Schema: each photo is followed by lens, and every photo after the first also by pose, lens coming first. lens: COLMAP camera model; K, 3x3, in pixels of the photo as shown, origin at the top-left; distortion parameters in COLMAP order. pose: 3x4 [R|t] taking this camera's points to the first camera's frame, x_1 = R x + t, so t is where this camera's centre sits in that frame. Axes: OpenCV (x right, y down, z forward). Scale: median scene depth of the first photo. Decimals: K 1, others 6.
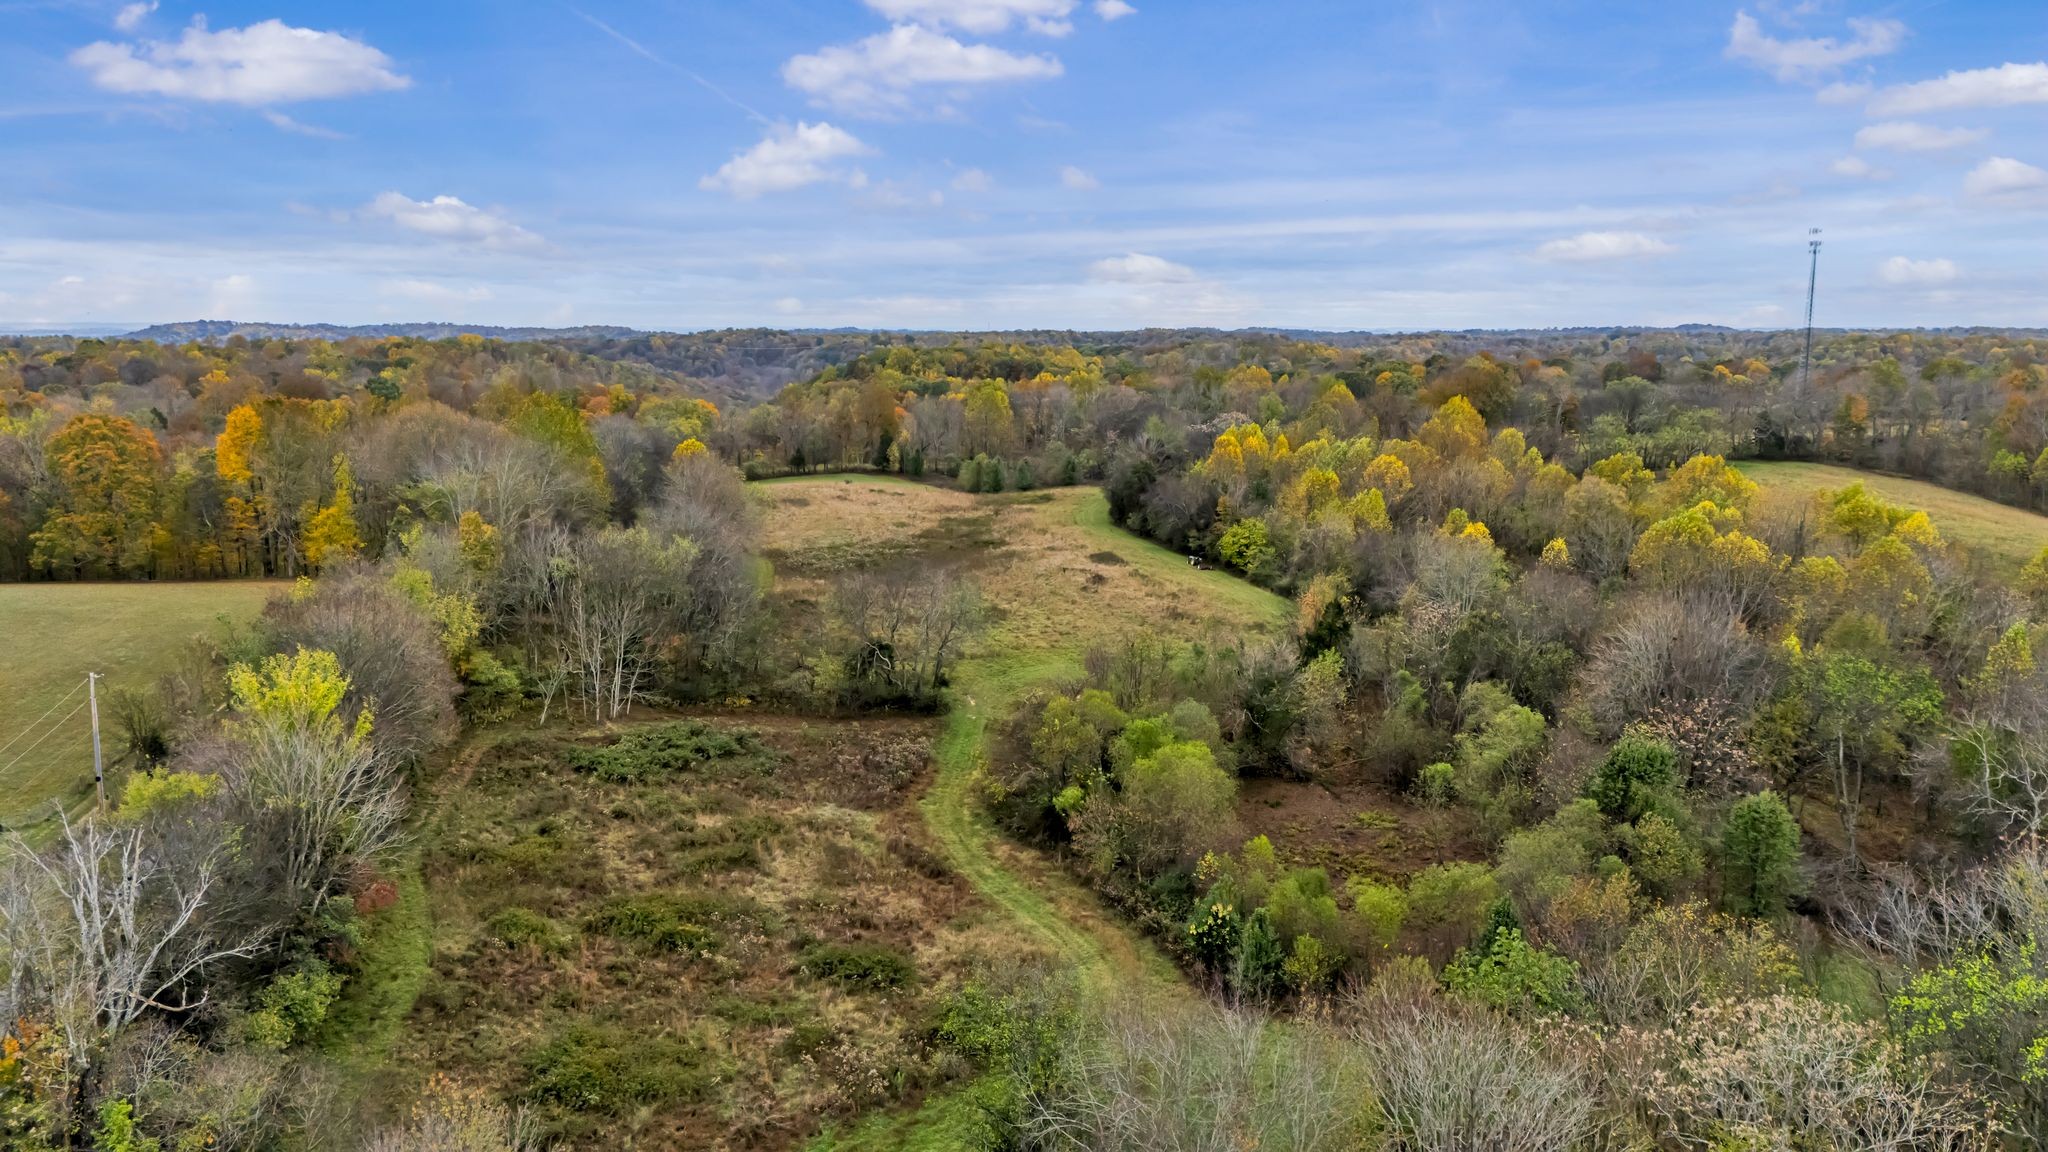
lens RADIAL K [[1512.6, 0, 1023.7], [0, 1512.6, 561.0], [0, 0, 1]] dist [0.069410, -0.057142]
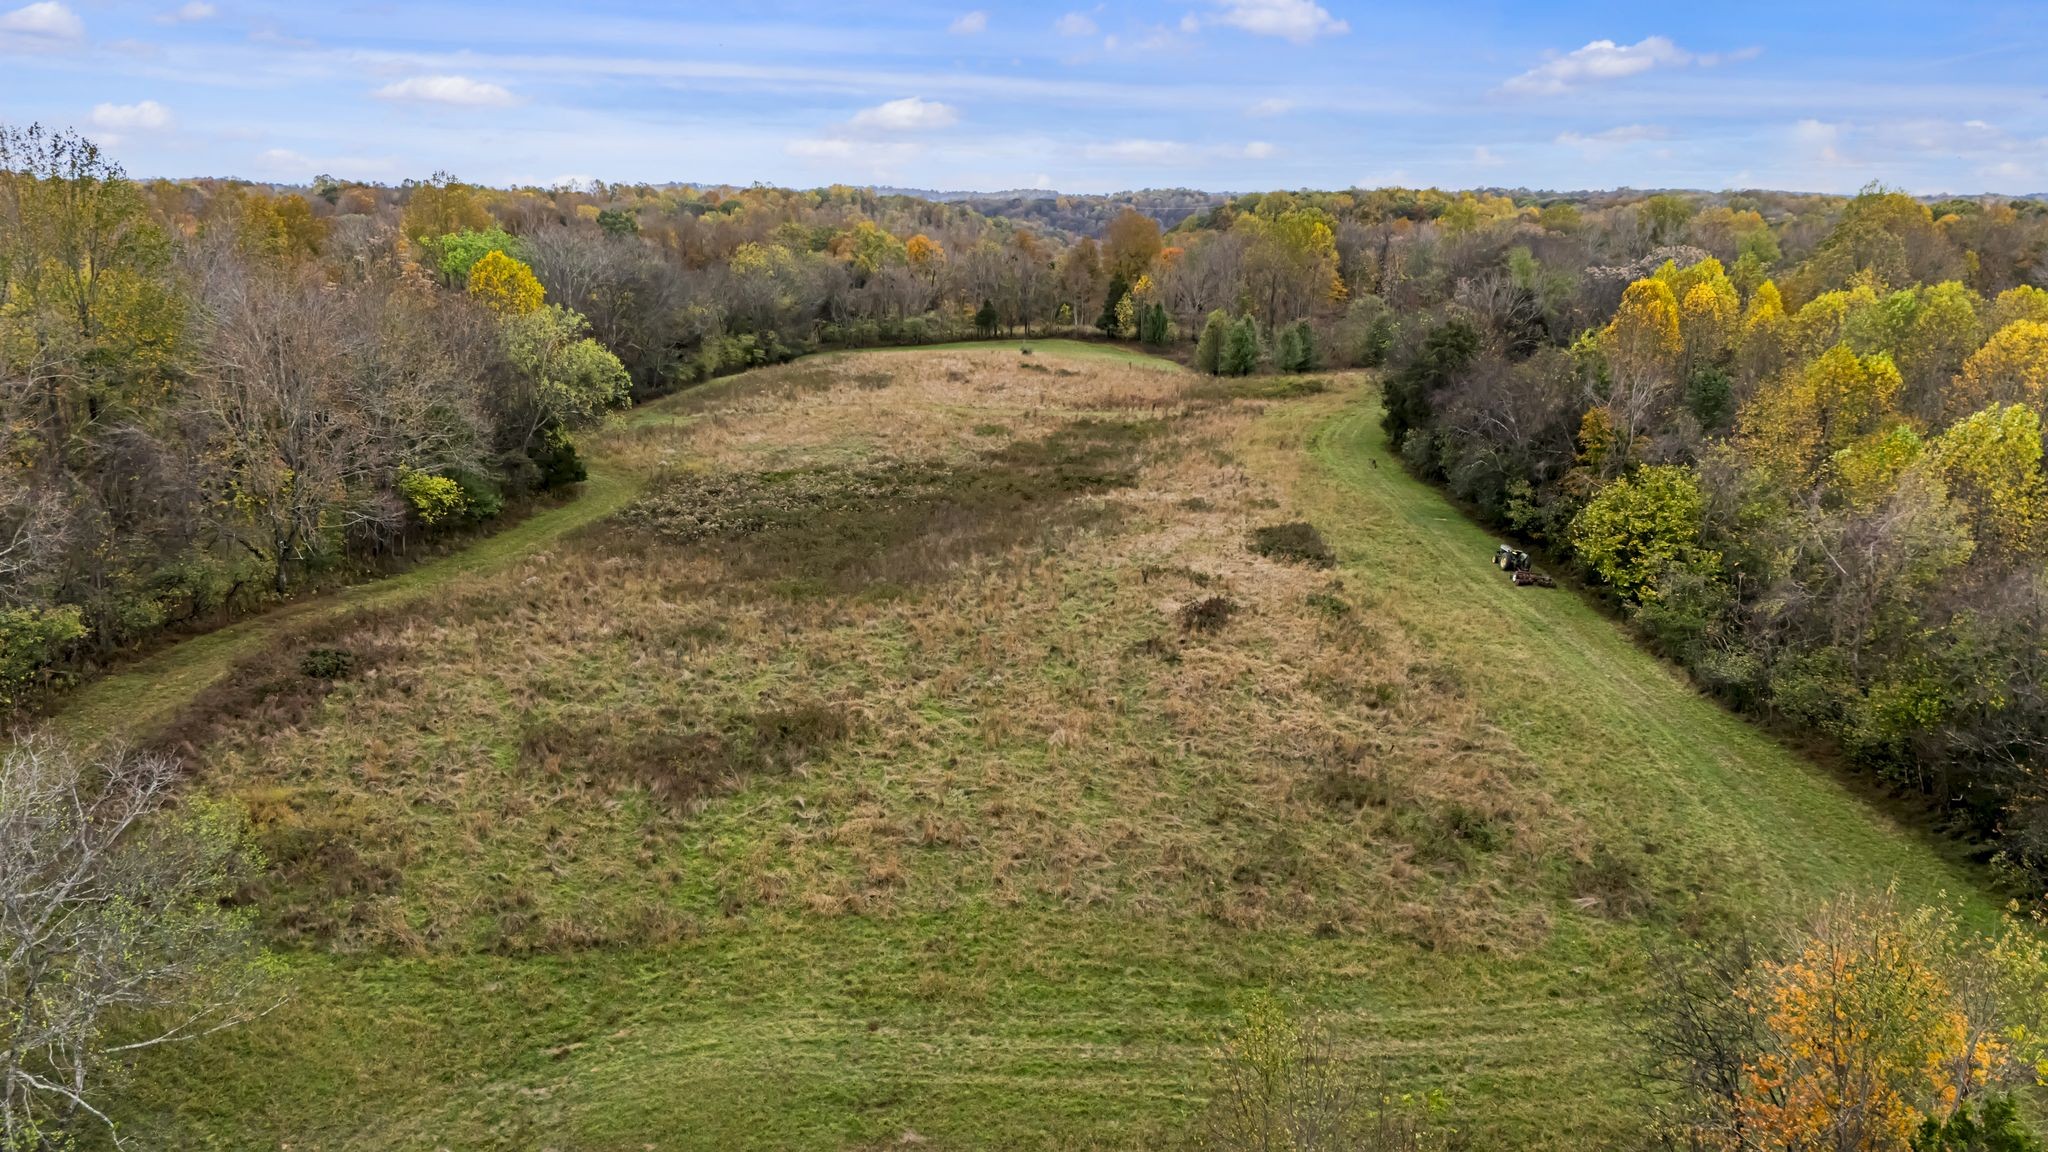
lens RADIAL K [[1512.6, 0, 1026.5], [0, 1512.6, 583.9], [0, 0, 1]] dist [0.069410, -0.057142]
pose [[0.961507, 0.071000, -0.265449, 0.093148], [-0.044609, 0.993559, 0.104167, -0.030364], [0.271136, -0.088316, 0.958481, 0.537108]]
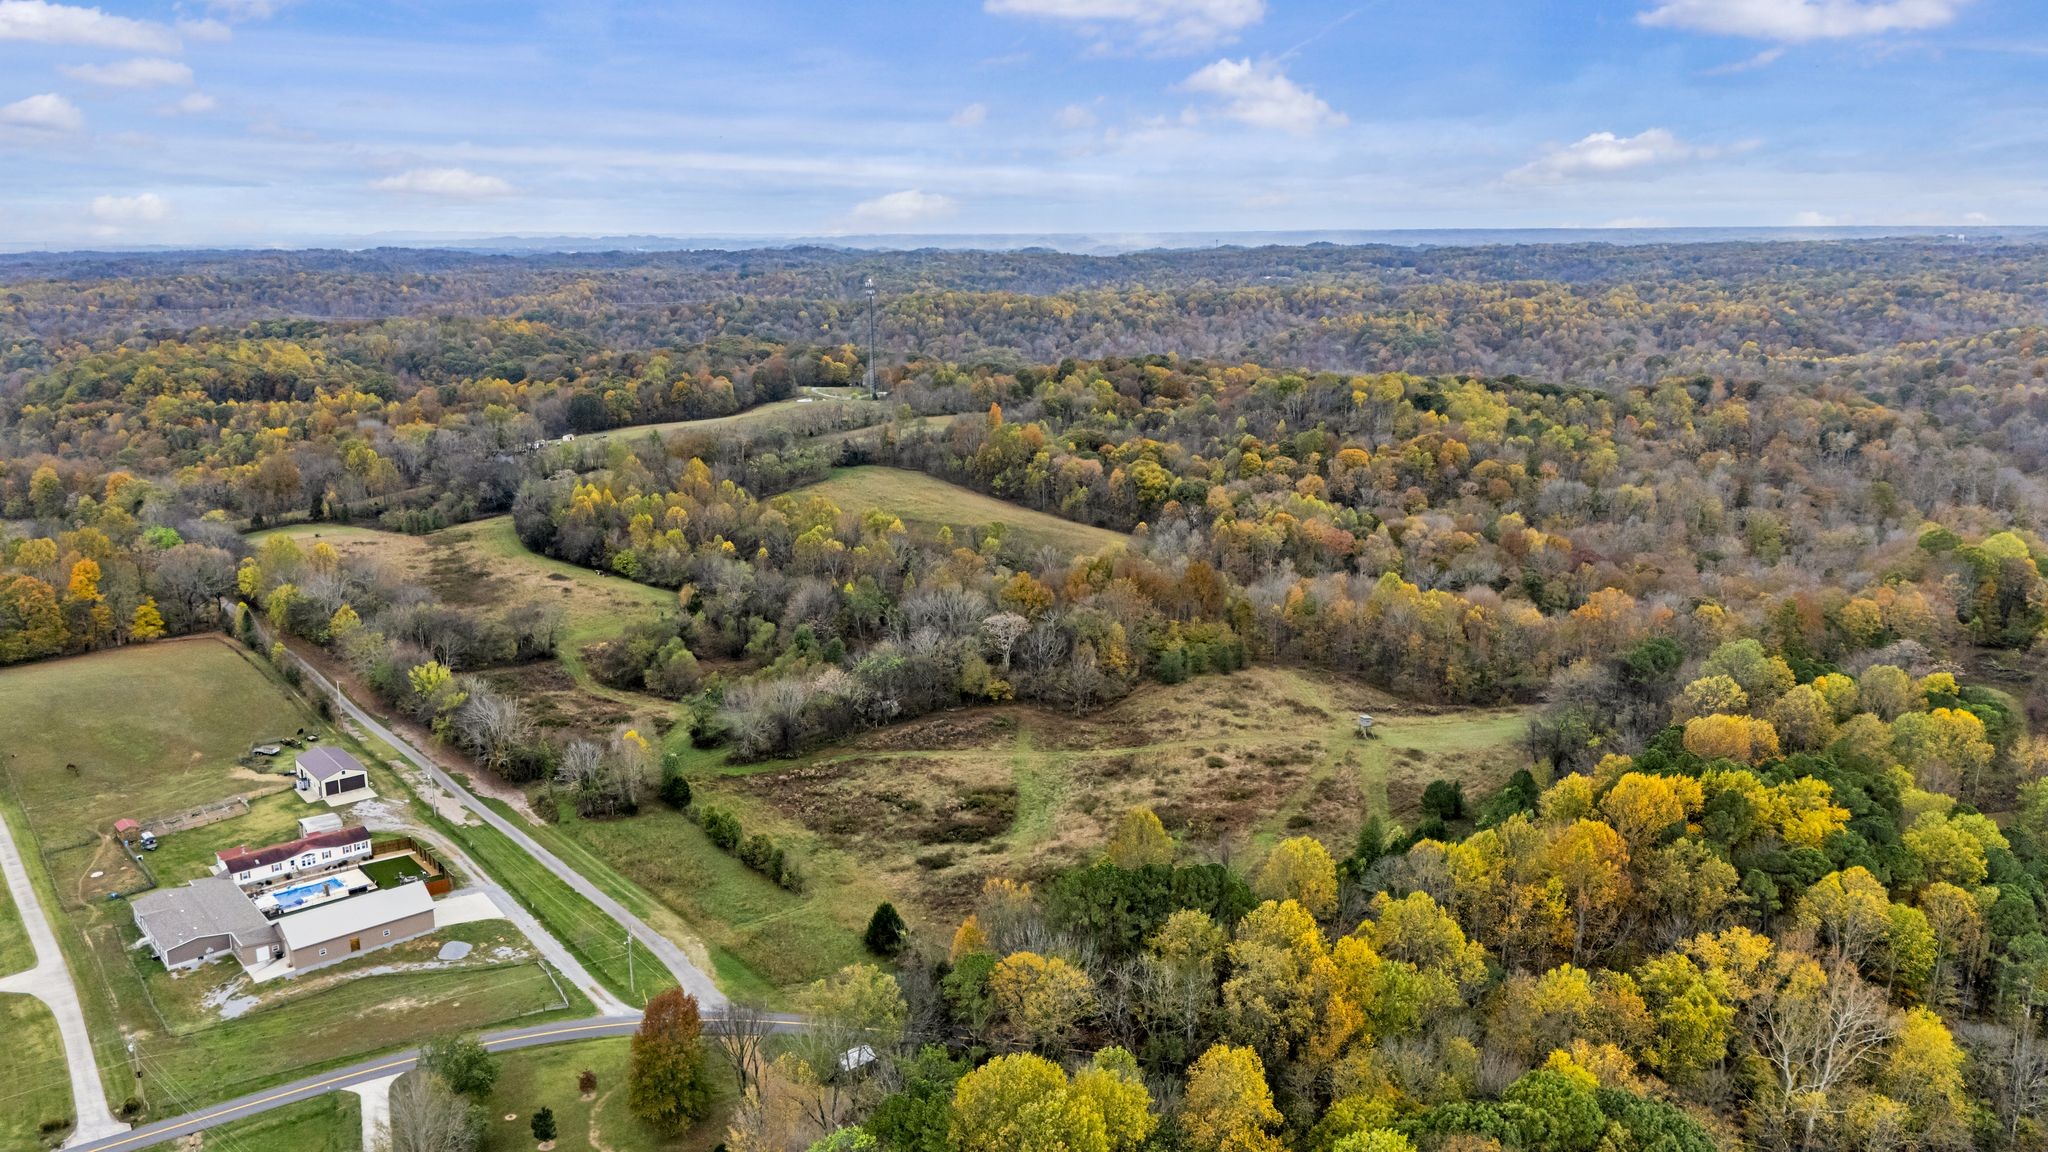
lens RADIAL K [[1512.6, 0, 1038.1], [0, 1512.6, 579.0], [0, 0, 1]] dist [0.069410, -0.057142]
pose [[0.849100, -0.129030, 0.512232, -0.438766], [0.090353, 0.990894, 0.099829, -0.142262], [-0.520448, -0.038483, 0.853026, -1.083225]]
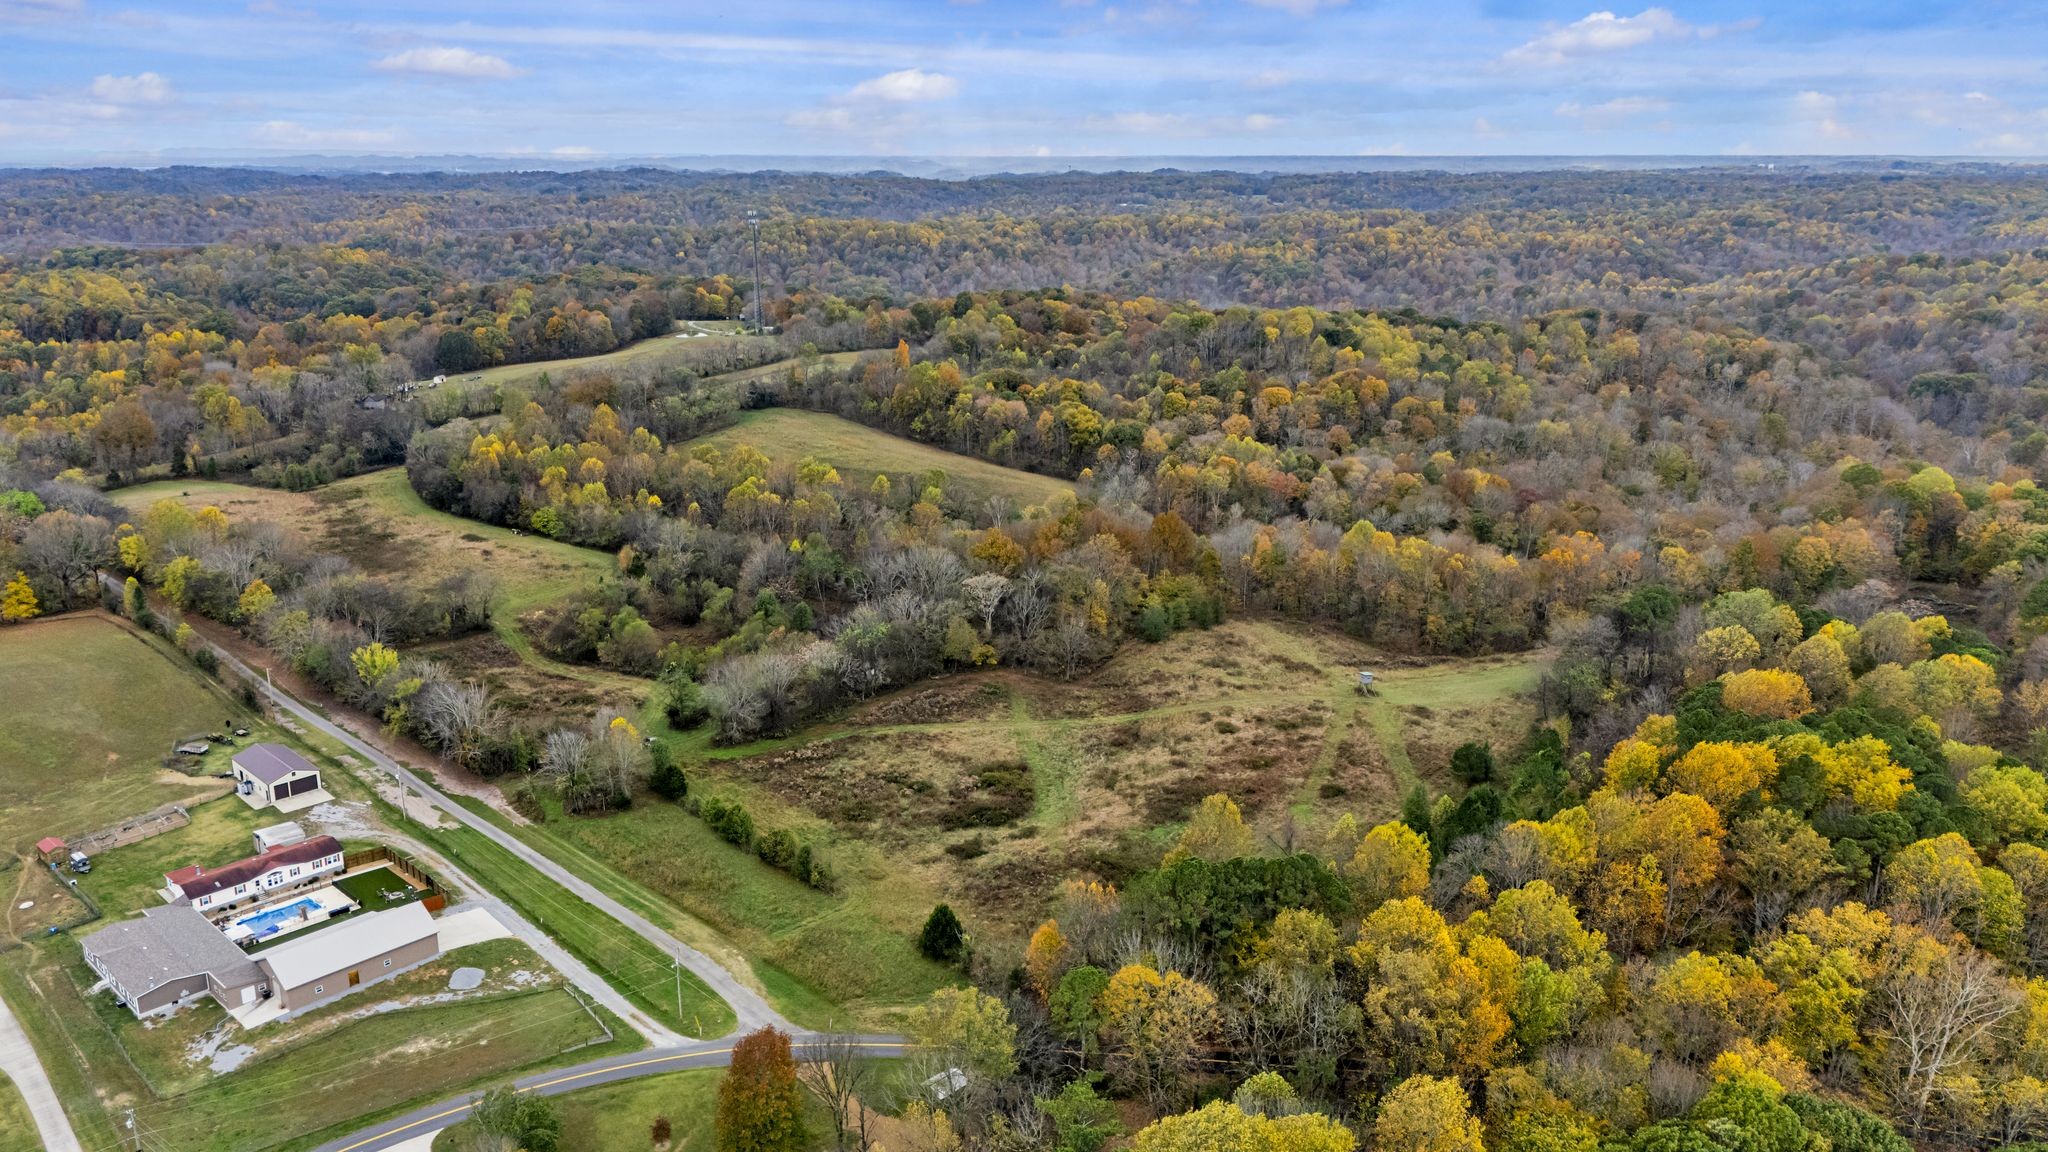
lens RADIAL K [[1512.6, 0, 1037.7], [0, 1512.6, 579.3], [0, 0, 1]] dist [0.069410, -0.057142]
pose [[0.790372, -0.170816, 0.588331, -0.507474], [0.096384, 0.983053, 0.155936, -0.176010], [-0.604997, -0.066541, 0.793442, -0.940124]]
